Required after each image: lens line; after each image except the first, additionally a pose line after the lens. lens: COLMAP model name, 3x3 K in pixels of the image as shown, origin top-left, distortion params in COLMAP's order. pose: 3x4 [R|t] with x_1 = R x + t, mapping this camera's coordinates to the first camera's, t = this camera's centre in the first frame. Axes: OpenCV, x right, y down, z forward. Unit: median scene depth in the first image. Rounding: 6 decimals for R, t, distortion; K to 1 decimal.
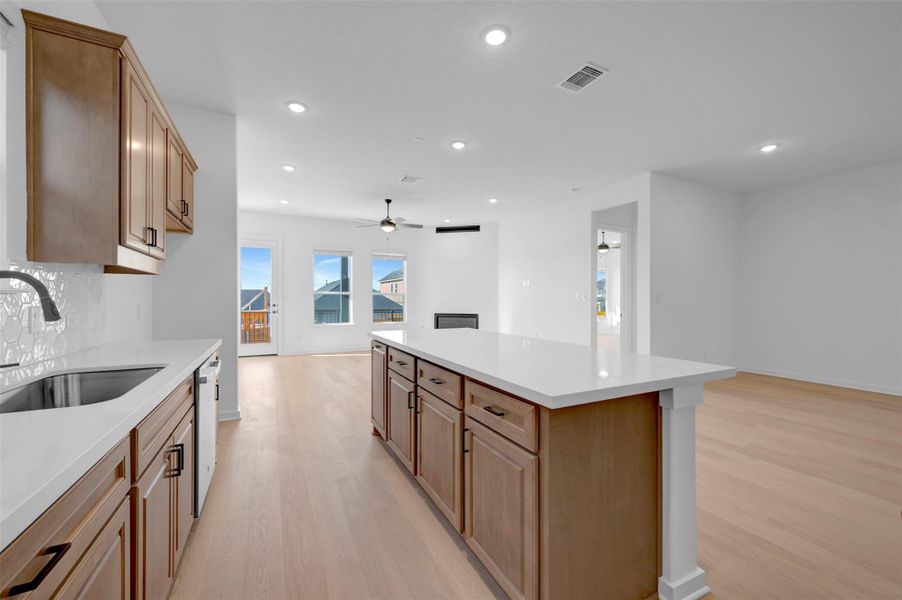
lens RADIAL K [[355.0, 0, 452.4], [0, 355.0, 297.7], [0, 0, 1]] dist [-0.002157, -0.000334]
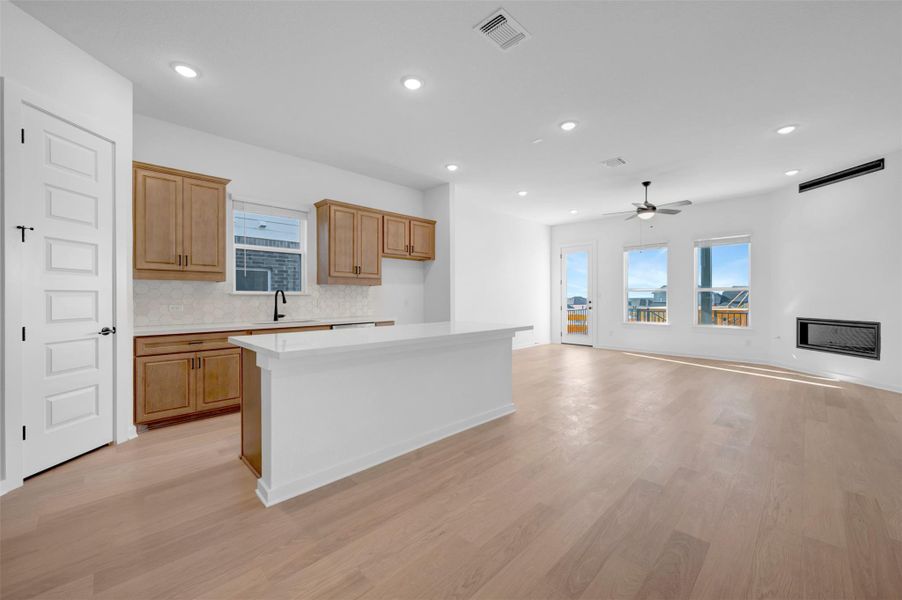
lens RADIAL K [[355.0, 0, 452.4], [0, 355.0, 297.7], [0, 0, 1]] dist [-0.002157, -0.000334]
pose [[0.300332, -0.000480, -0.953835, 0.448449], [0.004081, 0.999991, 0.000782, 0.004733], [0.953826, -0.004128, 0.300331, 0.250721]]
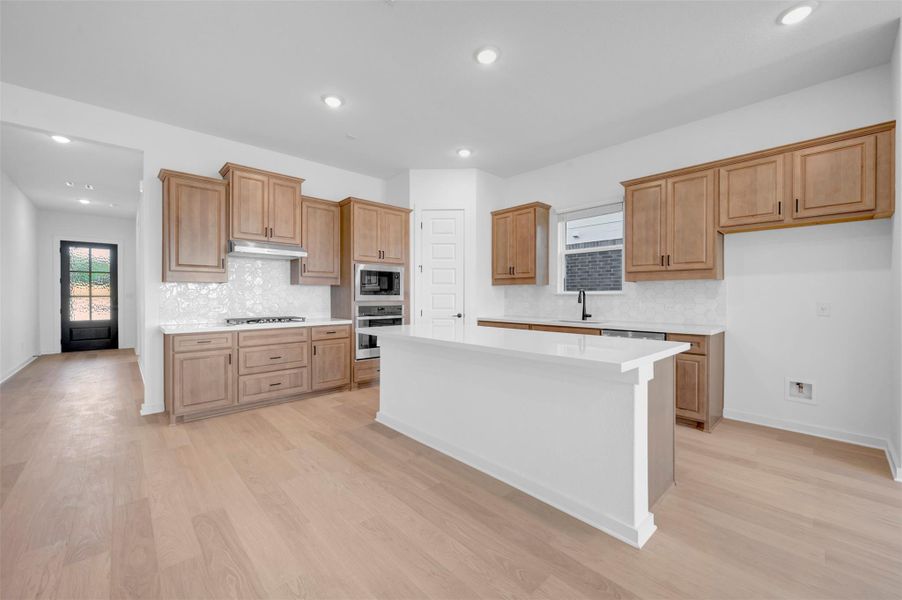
lens RADIAL K [[355.0, 0, 452.4], [0, 355.0, 297.7], [0, 0, 1]] dist [-0.002157, -0.000334]
pose [[-0.962212, -0.000493, -0.272300, 0.173924], [-0.000997, 0.999998, 0.001714, 0.003506], [0.272298, 0.001921, -0.962211, 0.673706]]
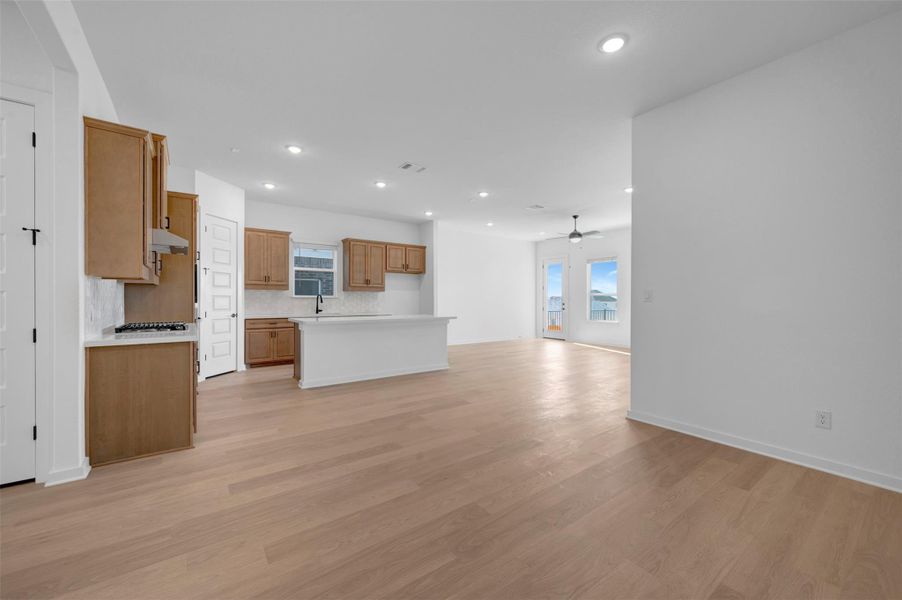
lens RADIAL K [[355.5, 0, 451.0], [0, 355.5, 300.0], [0, 0, 1]] dist [-0.000153, -0.000049]
pose [[0.149139, -0.000052, -0.988816, 0.820982], [-0.000429, 1.000000, -0.000117, 0.005407], [0.988816, 0.000442, 0.149139, 0.366680]]
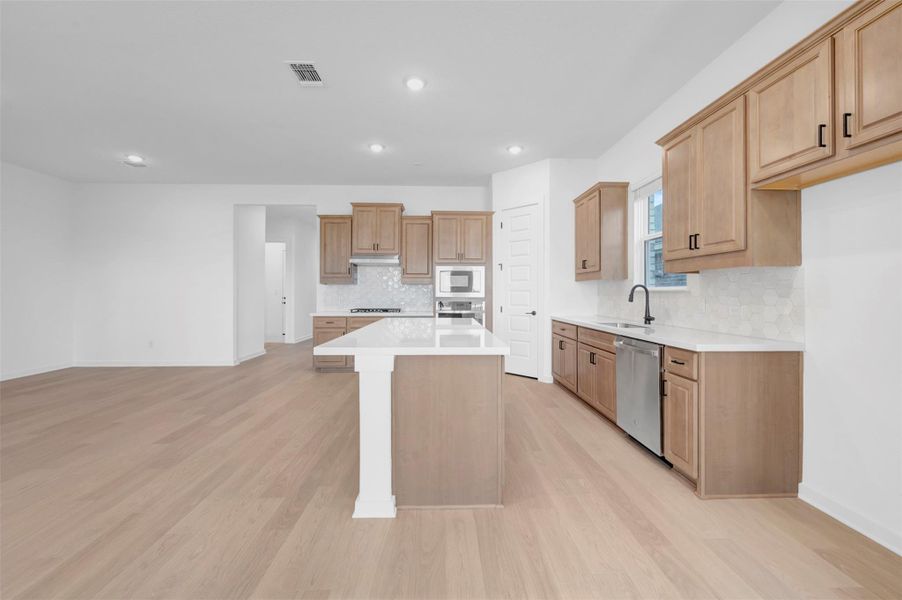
lens RADIAL K [[359.5, 0, 453.1], [0, 359.5, 289.8], [0, 0, 1]] dist [0.000228, 0.000028]
pose [[-0.905003, 0.001530, 0.425402, -0.180686], [-0.003755, 0.999926, -0.011585, 0.003686], [-0.425388, -0.012082, -0.904930, 0.693730]]
